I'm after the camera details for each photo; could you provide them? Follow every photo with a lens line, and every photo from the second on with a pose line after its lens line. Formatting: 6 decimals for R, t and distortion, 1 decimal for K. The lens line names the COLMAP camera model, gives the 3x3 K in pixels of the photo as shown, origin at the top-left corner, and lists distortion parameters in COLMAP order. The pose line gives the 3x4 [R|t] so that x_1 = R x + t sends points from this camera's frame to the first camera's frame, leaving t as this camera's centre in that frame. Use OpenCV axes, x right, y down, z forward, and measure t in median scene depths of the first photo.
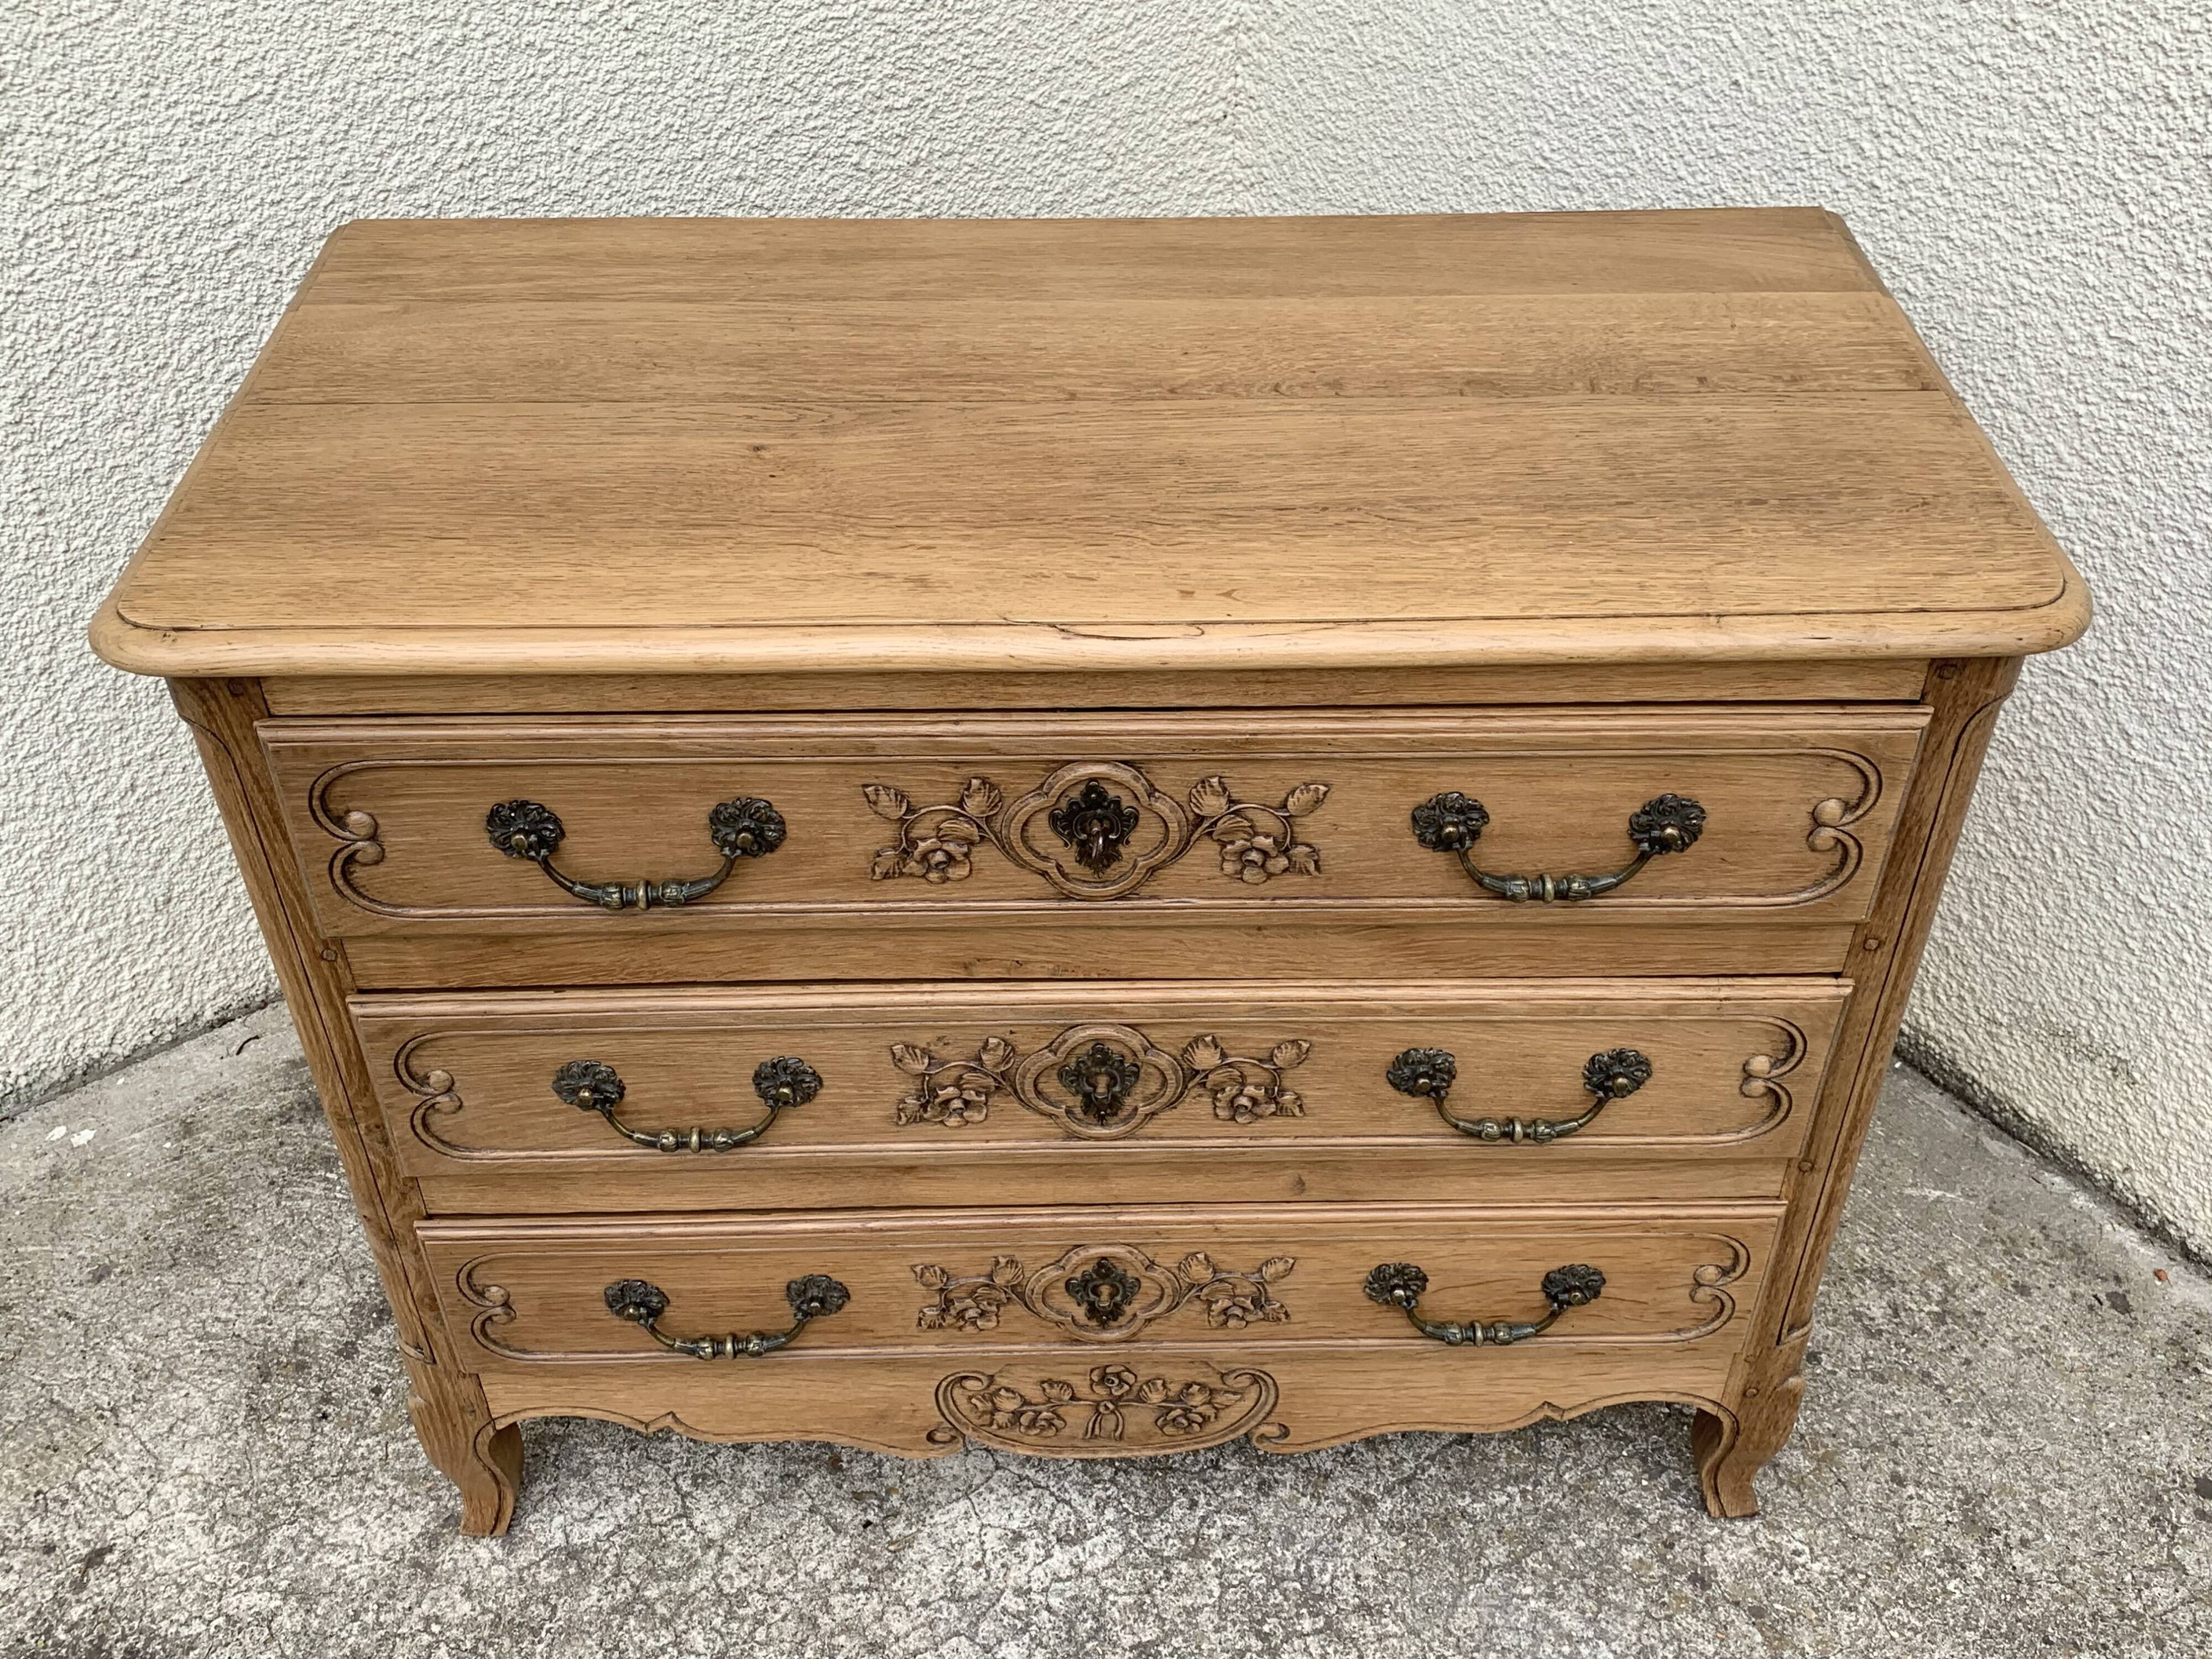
lens RADIAL K [[2145.0, 0, 1117.5], [0, 2145.0, 812.8], [0, 0, 1]] dist [0.020546, 0.000000]
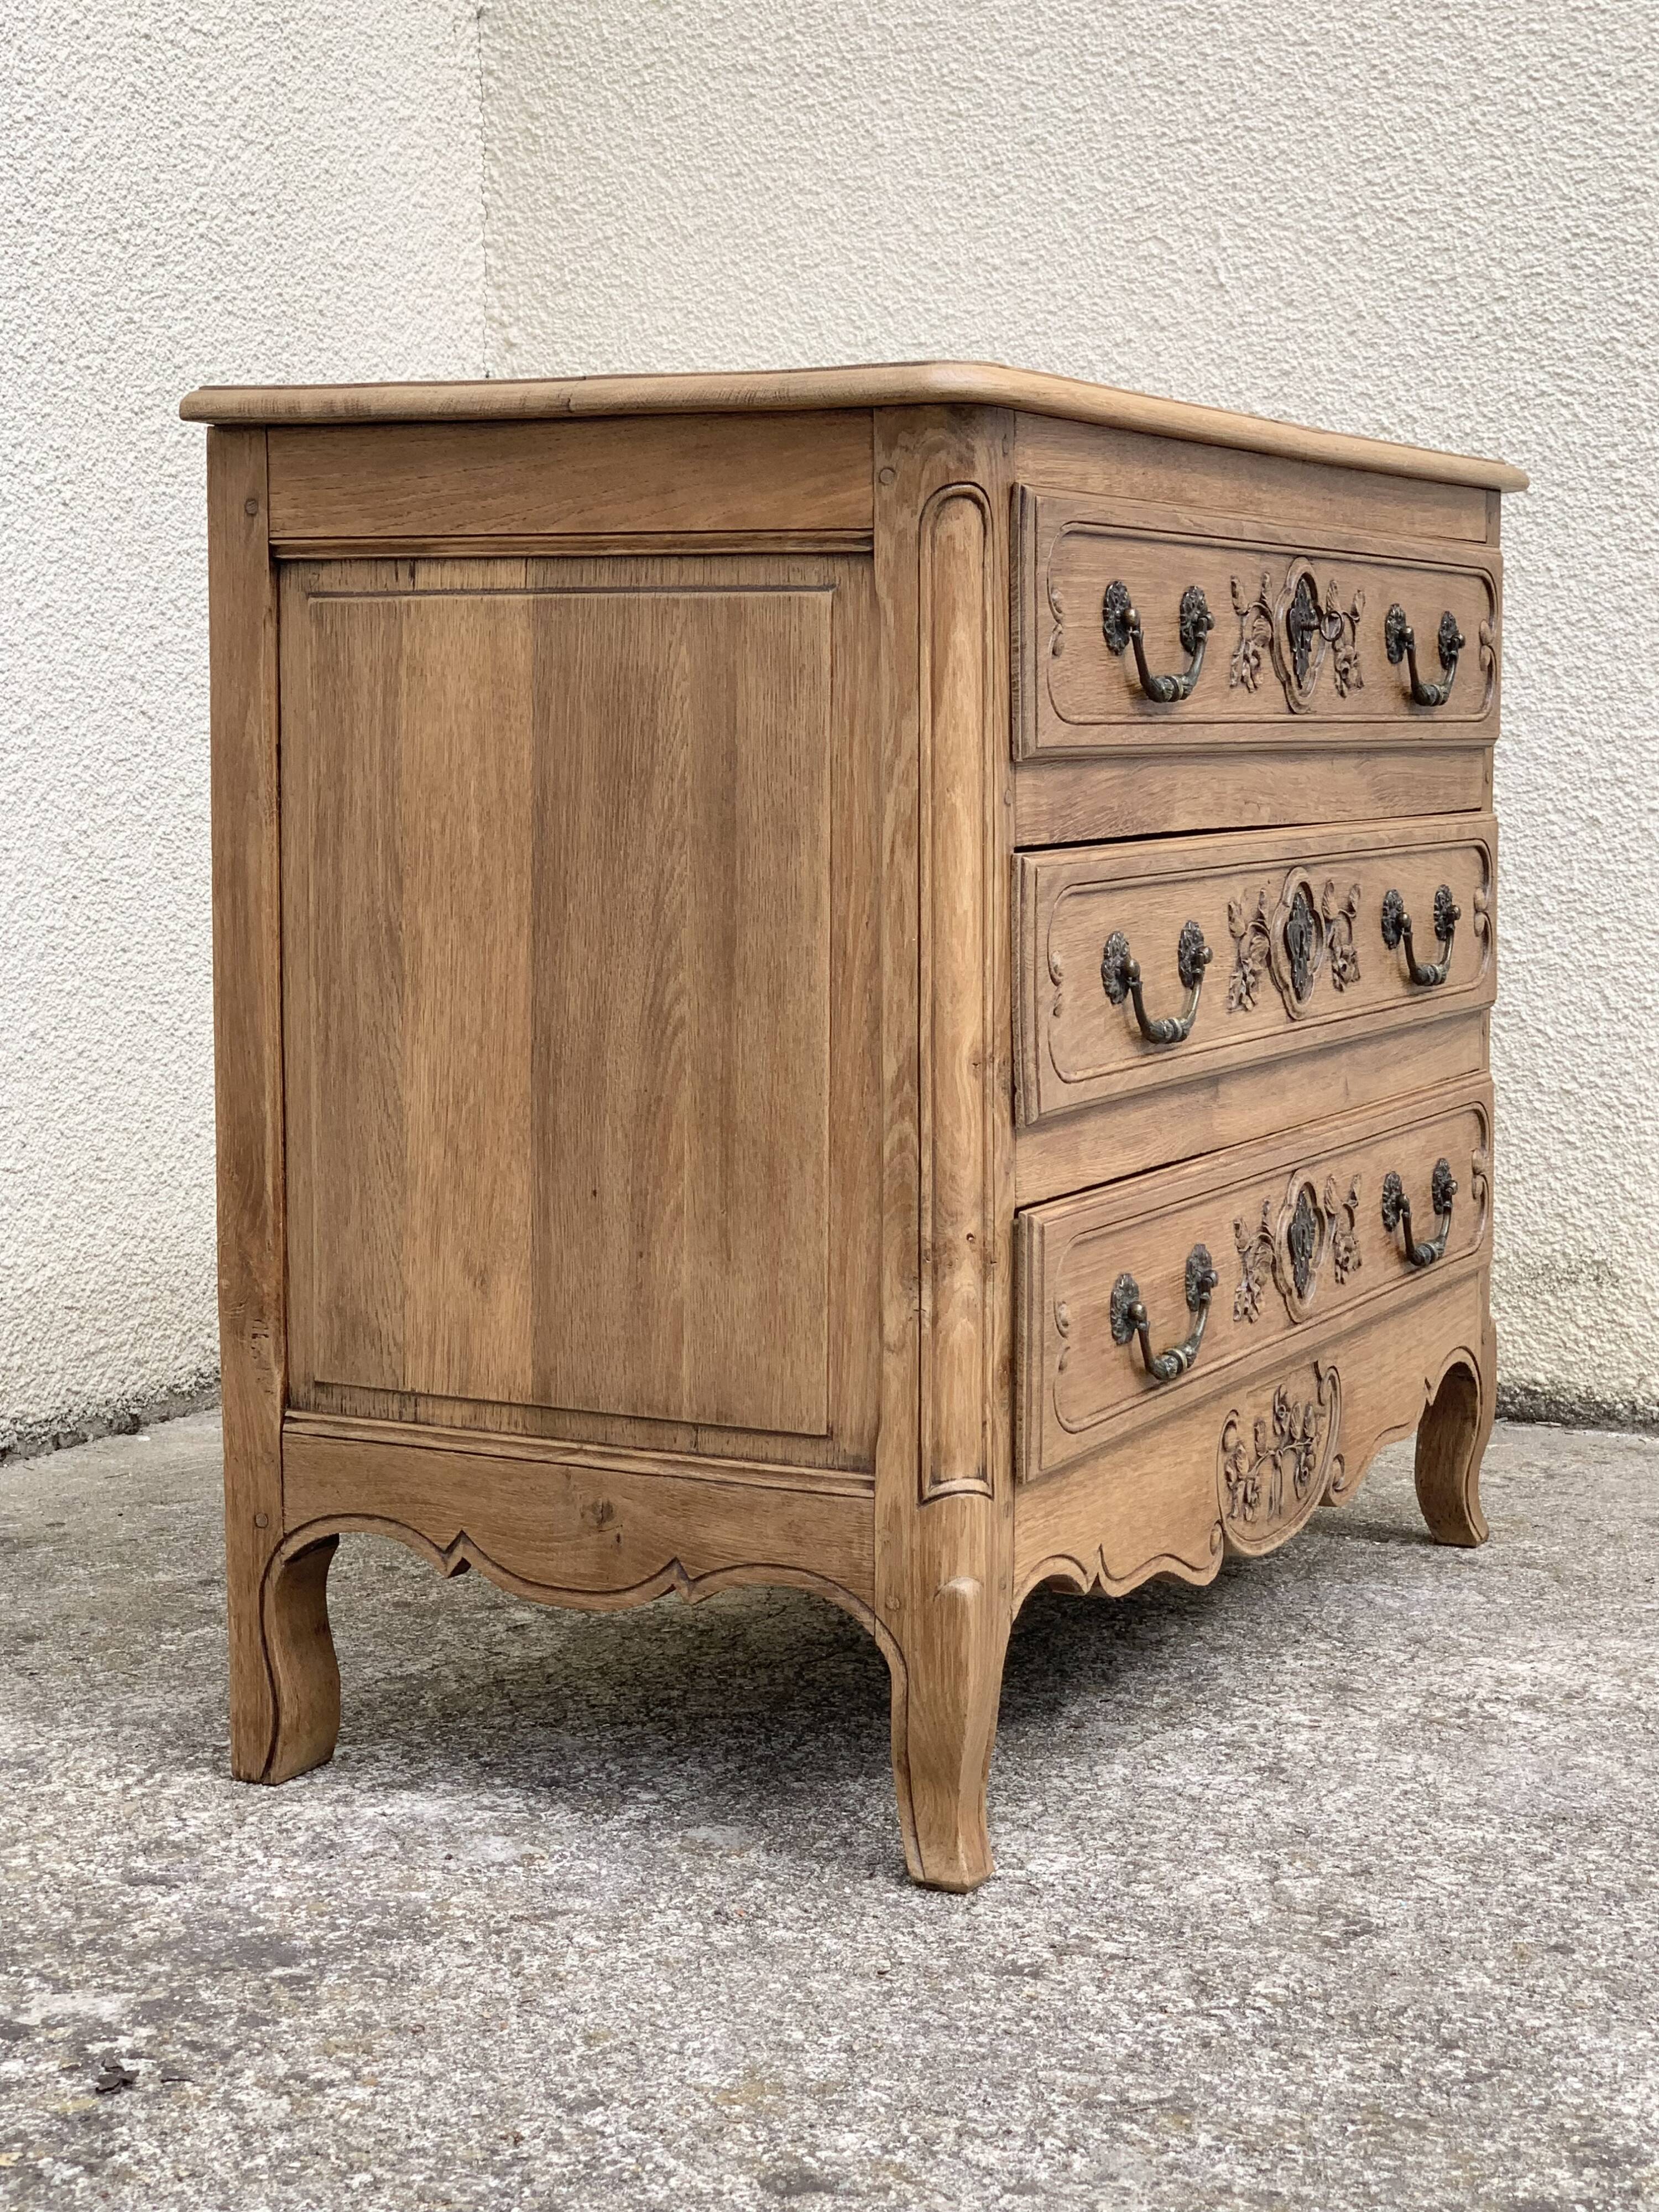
lens RADIAL K [[3738.9, 0, 839.1], [0, 3738.9, 1078.6], [0, 0, 1]] dist [0.084732, 0.000000]
pose [[0.904950, -0.040995, 0.423538, -0.768418], [0.269911, 0.824784, -0.496870, 0.999321], [-0.328958, 0.563960, 0.757453, -0.397468]]
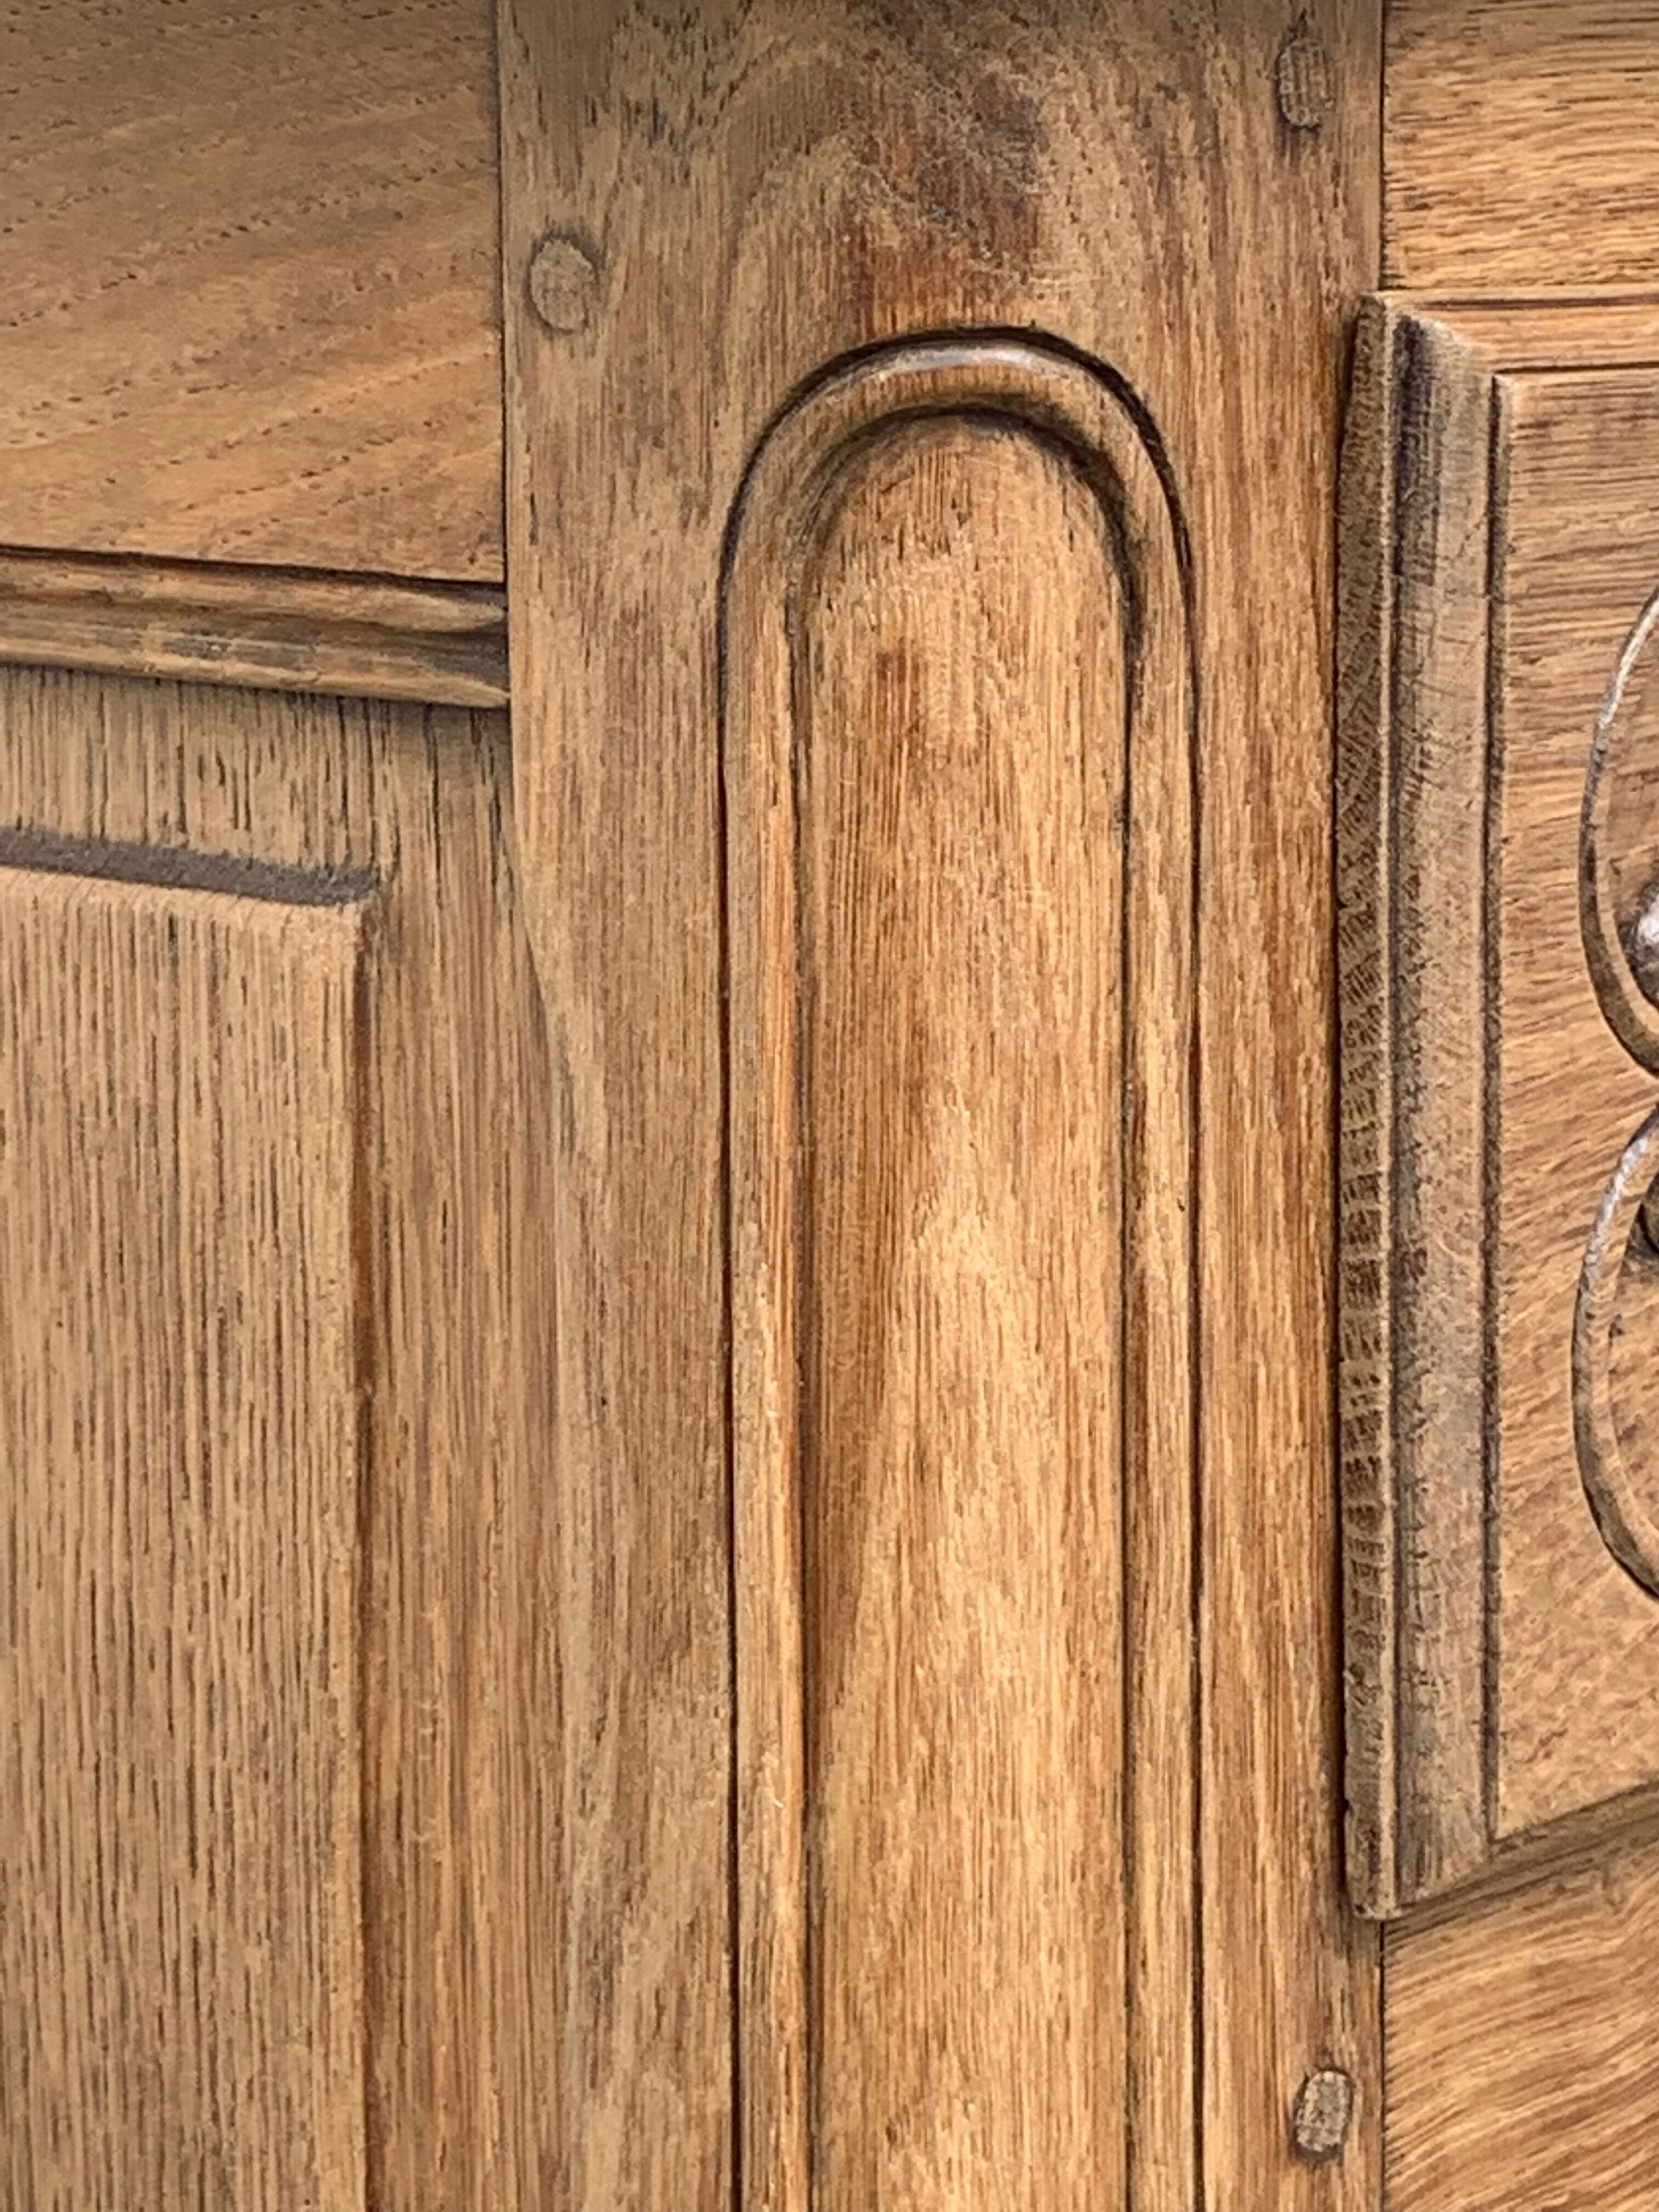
lens RADIAL K [[5961.5, 0, 724.4], [0, 5961.5, 1074.9], [0, 0, 1]] dist [0.020629, 0.000000]
pose [[0.989850, -0.027357, 0.139457, -0.239864], [0.095332, 0.855581, -0.508815, 0.409364], [-0.105397, 0.516945, 0.849505, 0.184429]]
